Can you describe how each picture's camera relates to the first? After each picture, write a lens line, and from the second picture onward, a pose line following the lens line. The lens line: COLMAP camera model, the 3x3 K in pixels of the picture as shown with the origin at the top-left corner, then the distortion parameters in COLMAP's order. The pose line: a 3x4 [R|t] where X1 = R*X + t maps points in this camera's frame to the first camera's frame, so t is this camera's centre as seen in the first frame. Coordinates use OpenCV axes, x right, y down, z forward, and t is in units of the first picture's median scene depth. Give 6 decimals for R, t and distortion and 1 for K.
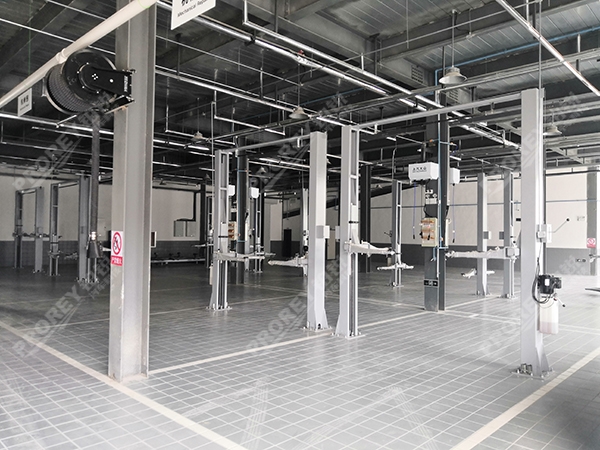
lens RADIAL K [[467.0, 0, 298.1], [0, 467.0, 224.1], [0, 0, 1]] dist [-0.001765, 0.002221]
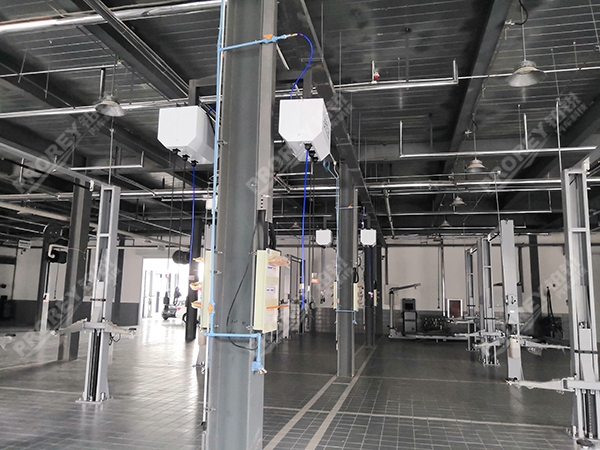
lens RADIAL K [[468.6, 0, 297.9], [0, 468.6, 223.6], [0, 0, 1]] dist [-0.003500, -0.002842]
pose [[0.526124, -0.134591, -0.839690, 0.765993], [0.006459, 0.988000, -0.154316, 0.029089], [0.850383, 0.075765, 0.520680, 1.040428]]
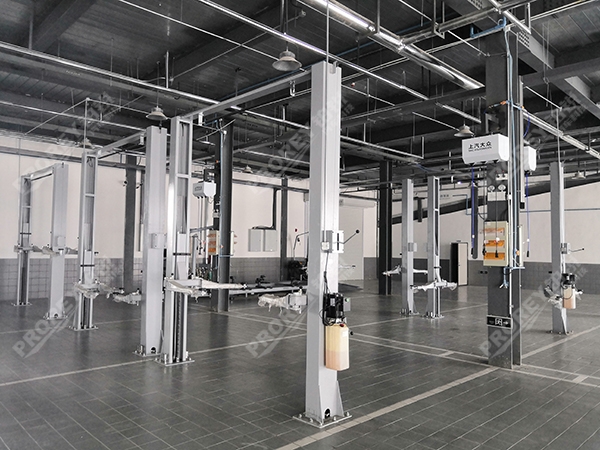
lens RADIAL K [[469.8, 0, 300.0], [0, 469.8, 225.0], [0, 0, 1]] dist [-0.003226, -0.015460]
pose [[0.999668, 0.003328, -0.025567, -0.557050], [-0.003972, 0.999675, -0.025183, 0.014866], [0.025475, 0.025276, 0.999356, 0.987518]]
